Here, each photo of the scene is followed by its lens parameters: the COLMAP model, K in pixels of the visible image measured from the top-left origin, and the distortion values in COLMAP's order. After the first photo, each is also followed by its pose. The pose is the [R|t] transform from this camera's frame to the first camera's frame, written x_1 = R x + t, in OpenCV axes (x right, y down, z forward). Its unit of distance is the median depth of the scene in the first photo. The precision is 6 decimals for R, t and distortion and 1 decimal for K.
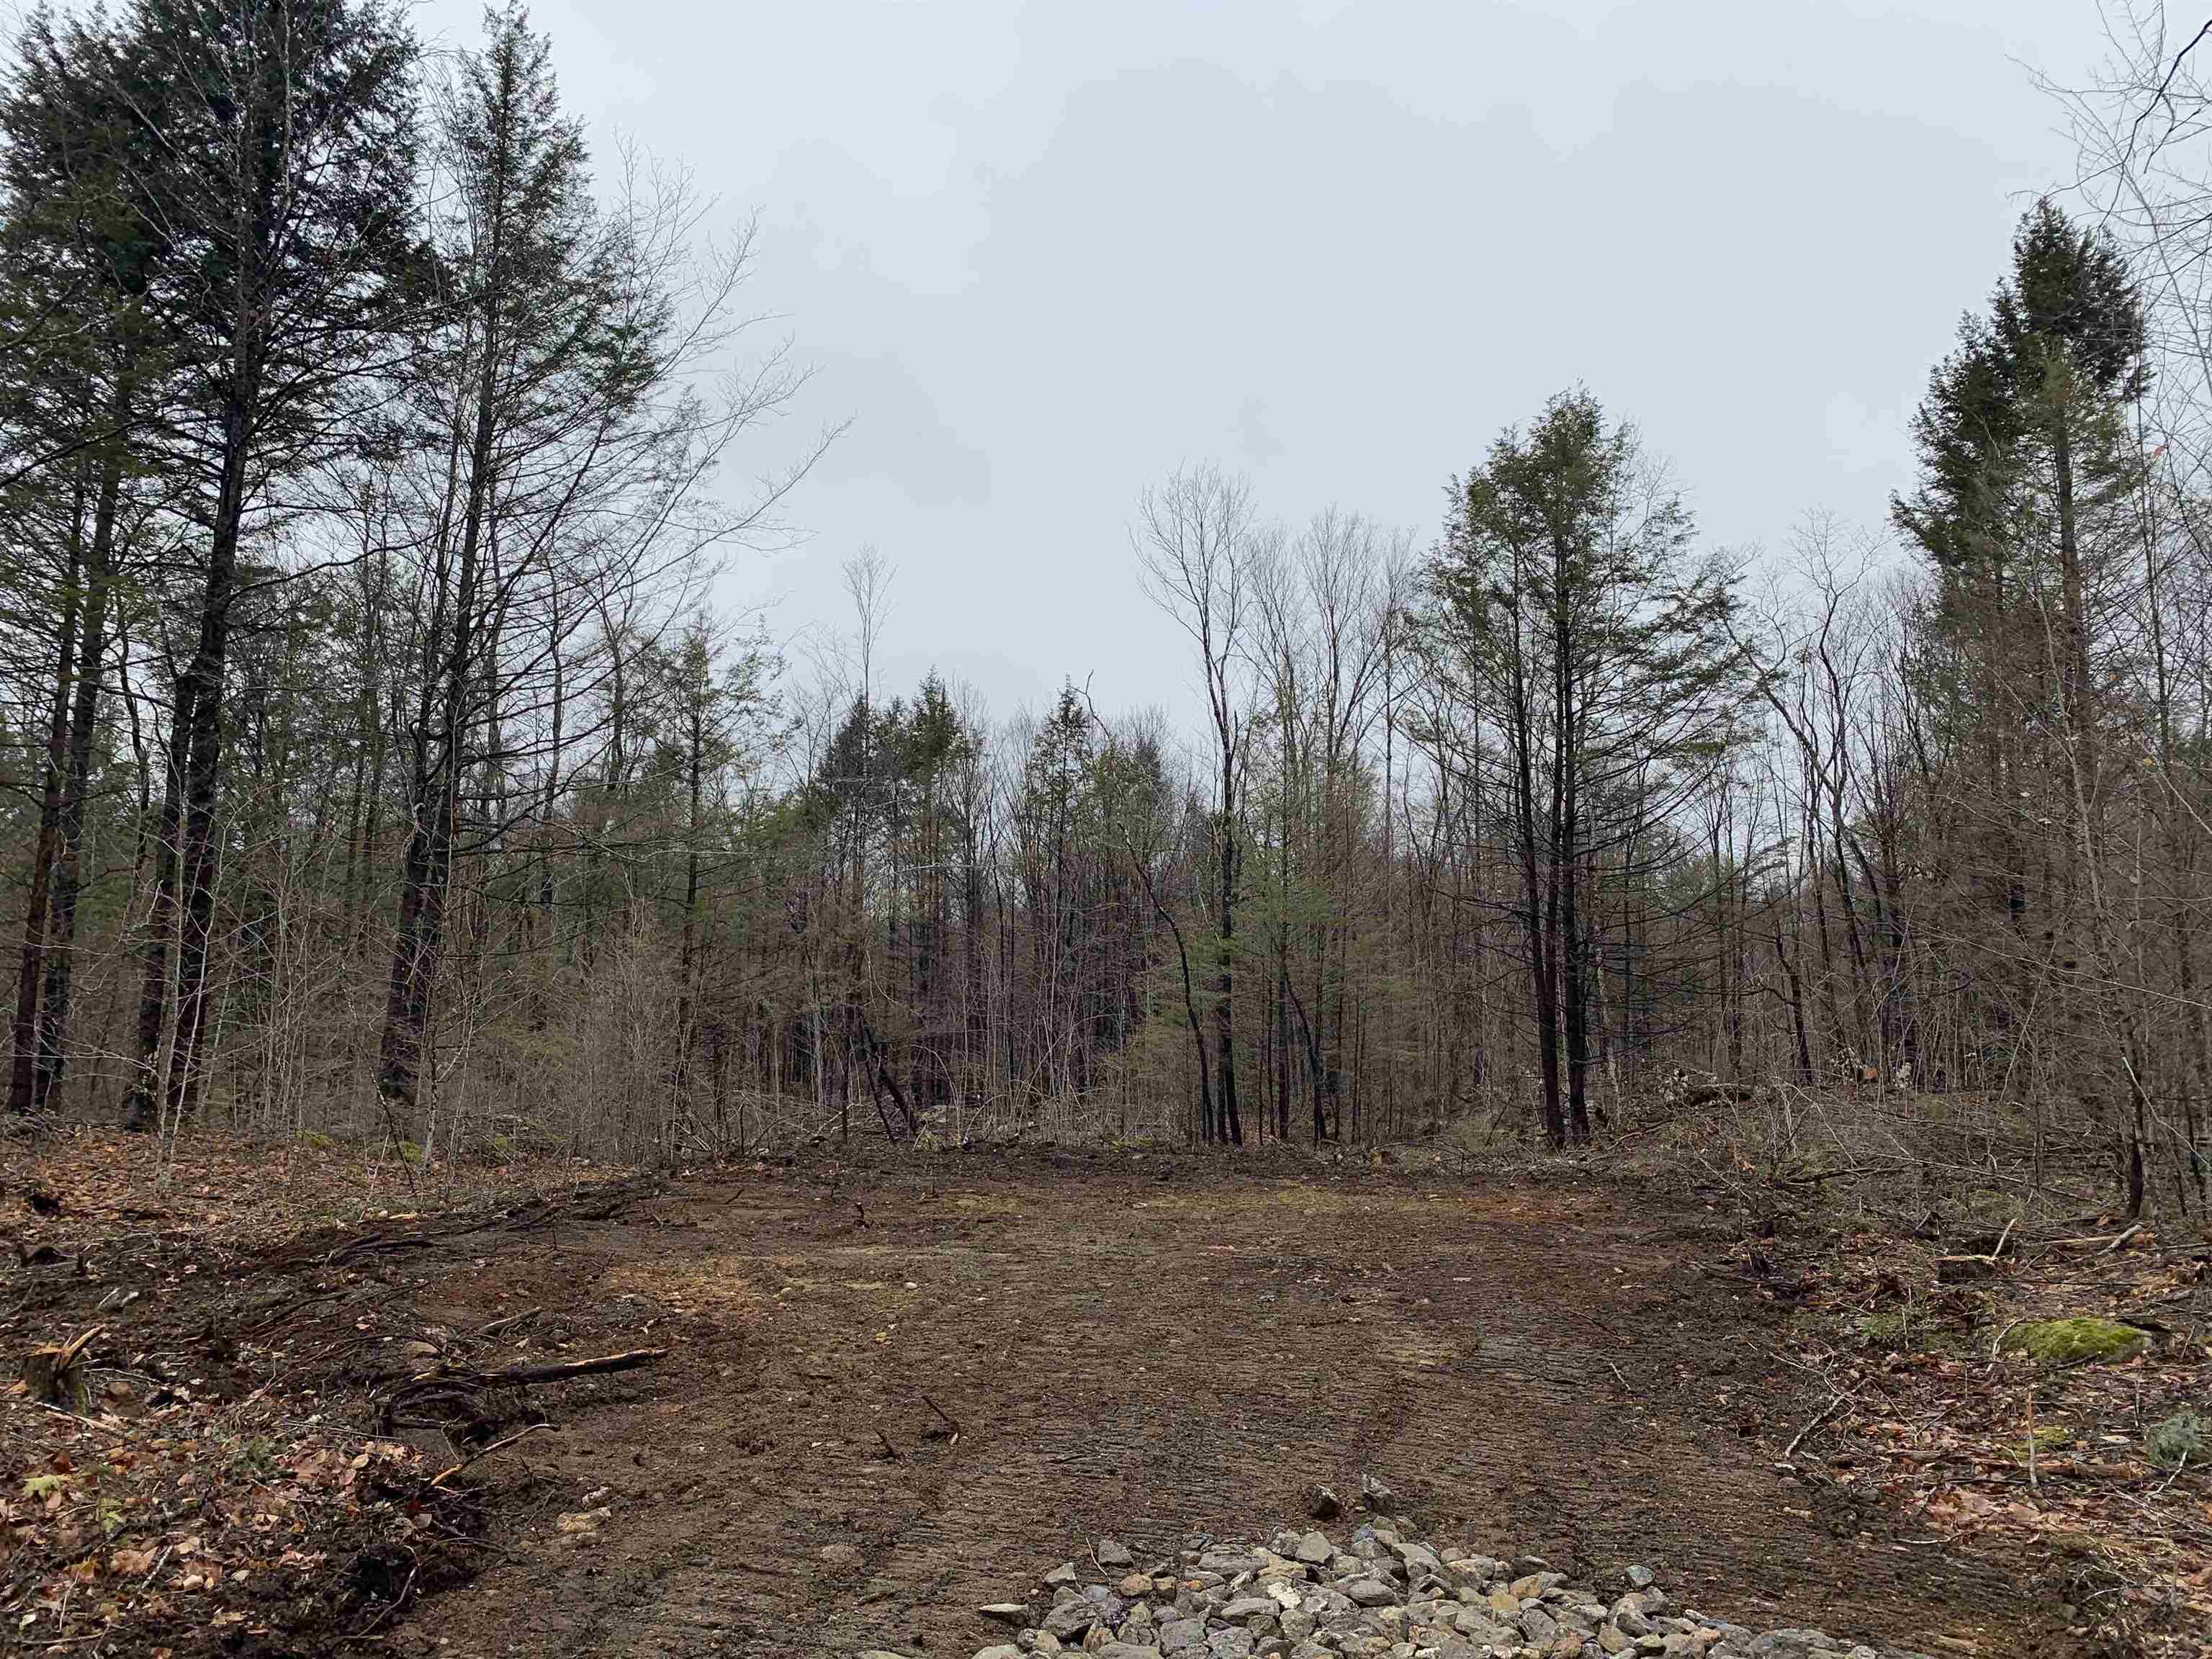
lens RADIAL K [[1681.8, 0, 1093.7], [0, 1681.8, 821.0], [0, 0, 1]] dist [0.004642, 0.001023]
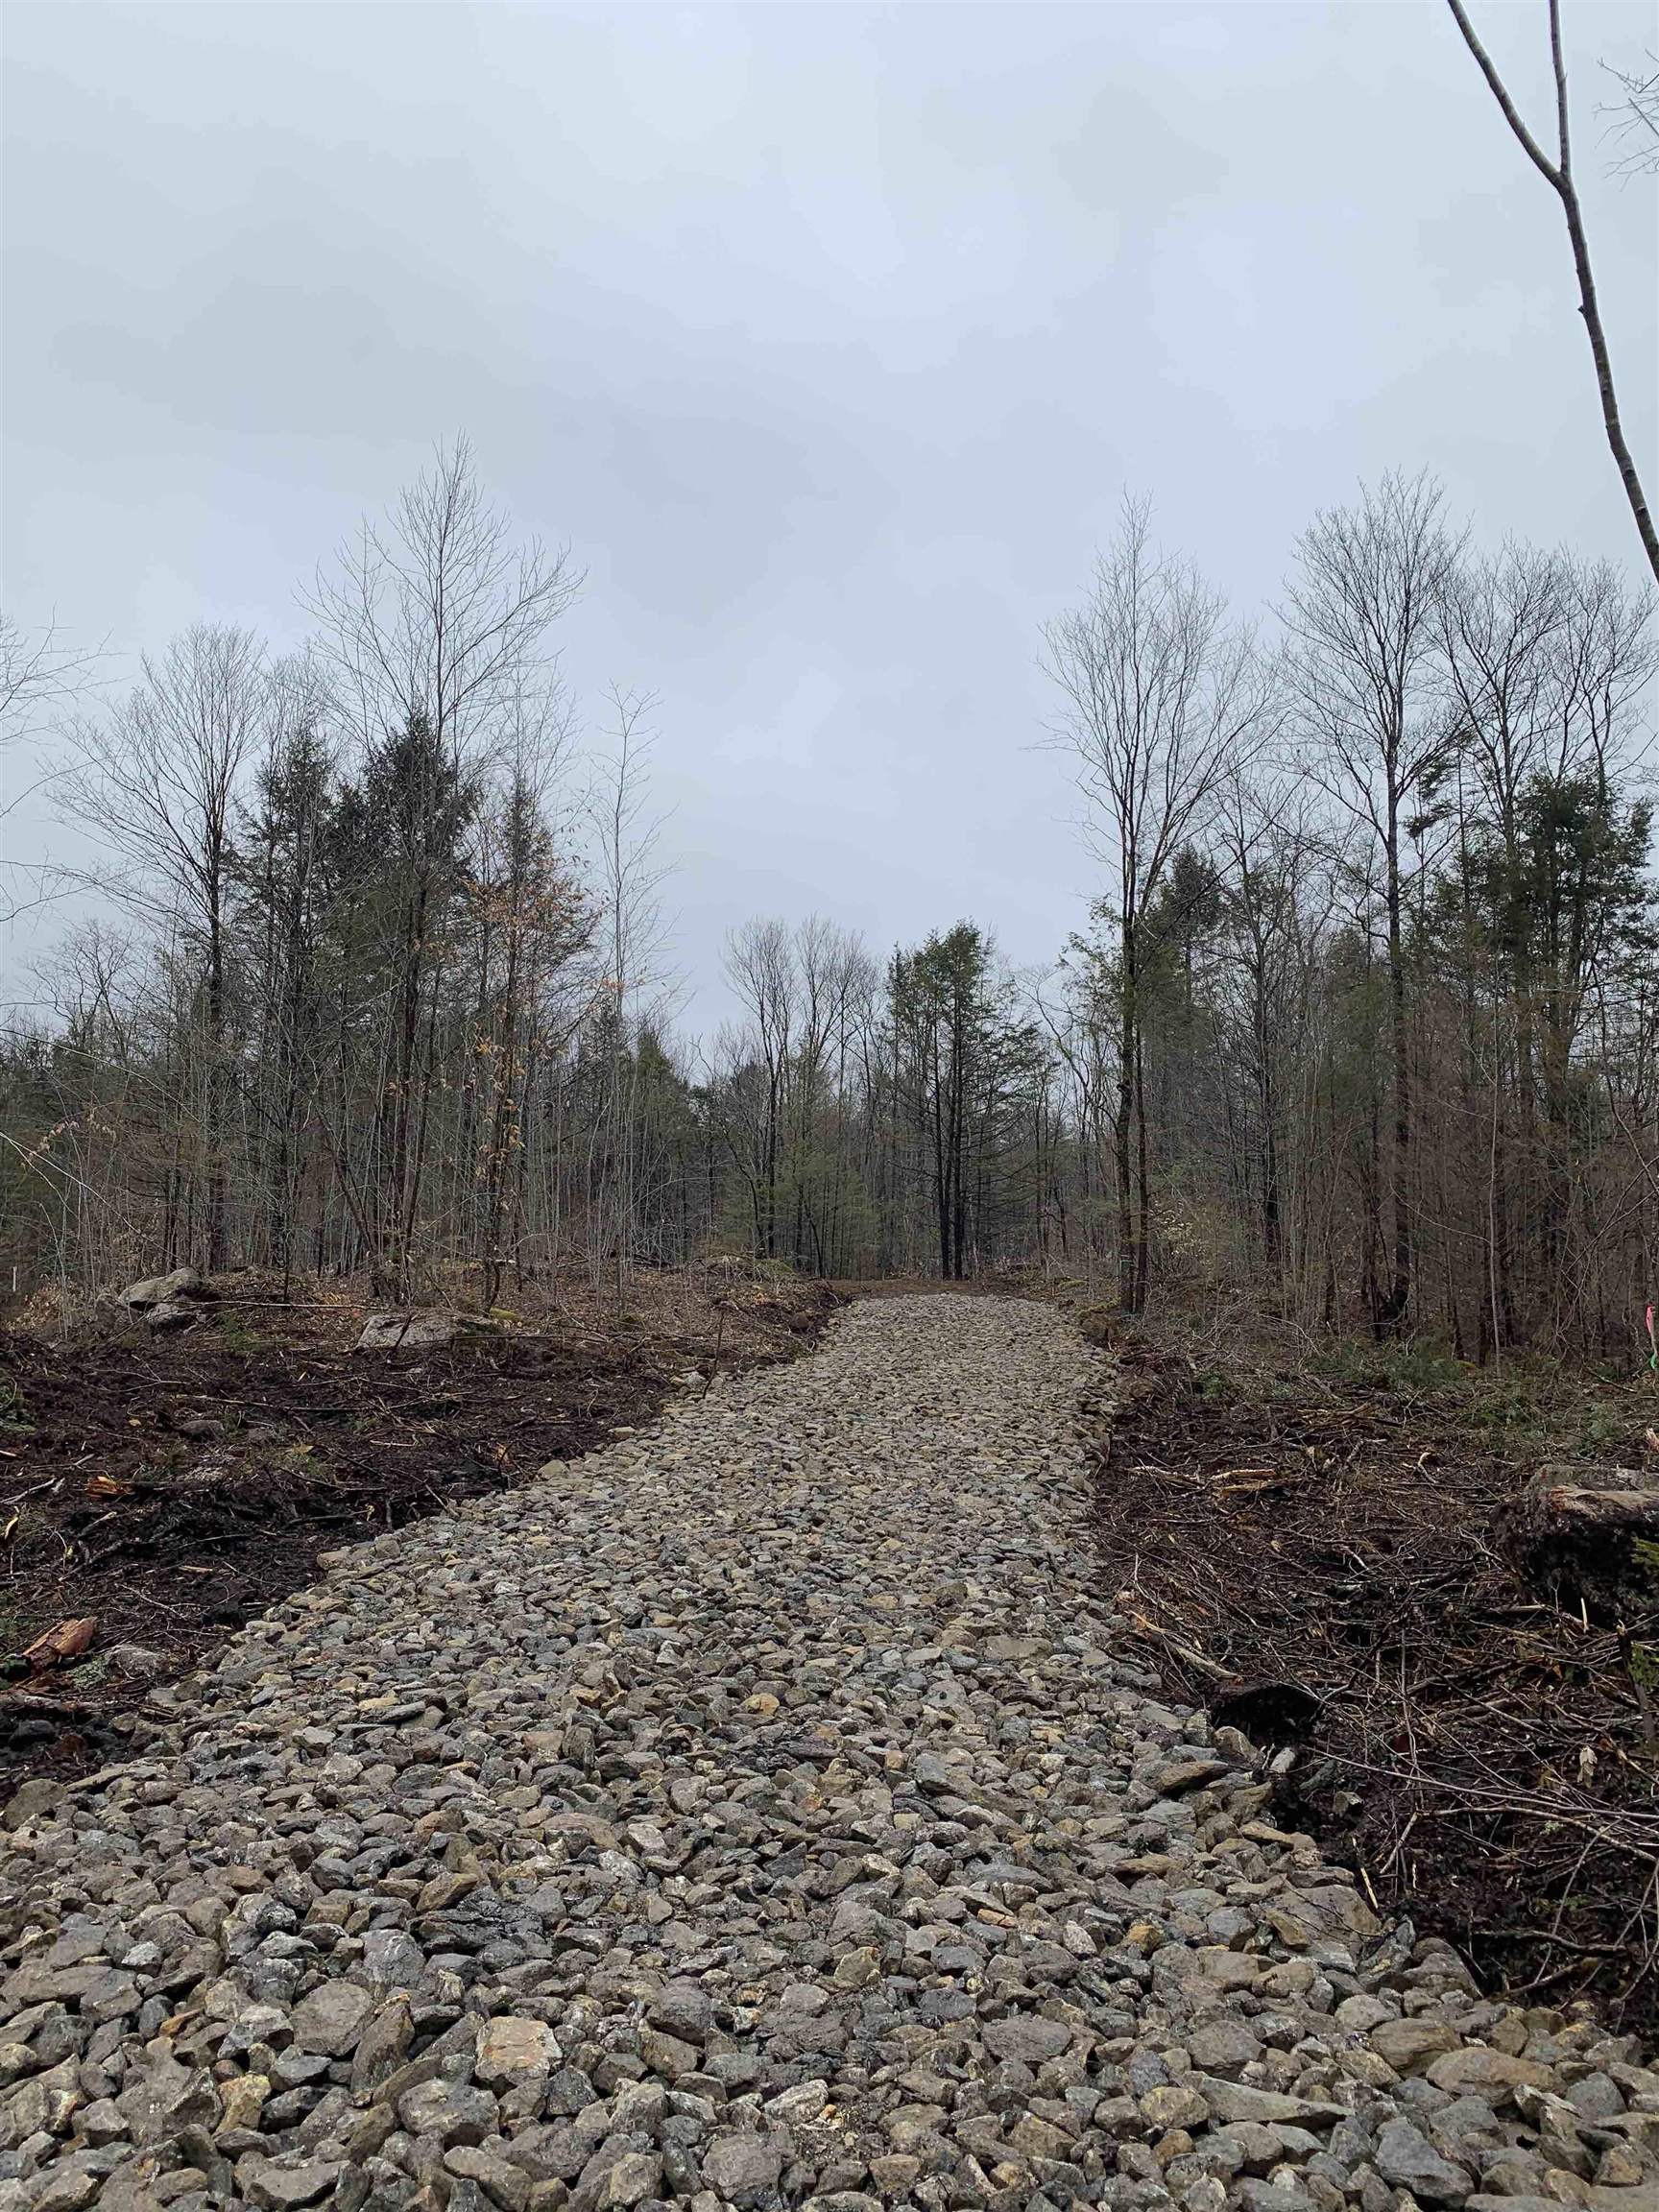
lens RADIAL K [[1681.8, 0, 815.0], [0, 1681.8, 1144.5], [0, 0, 1]] dist [0.004642, 0.001023]
pose [[0.980118, 0.022282, 0.197160, -0.293714], [-0.031853, 0.998456, 0.045509, -0.071156], [-0.195841, -0.050884, 0.979315, -0.982666]]
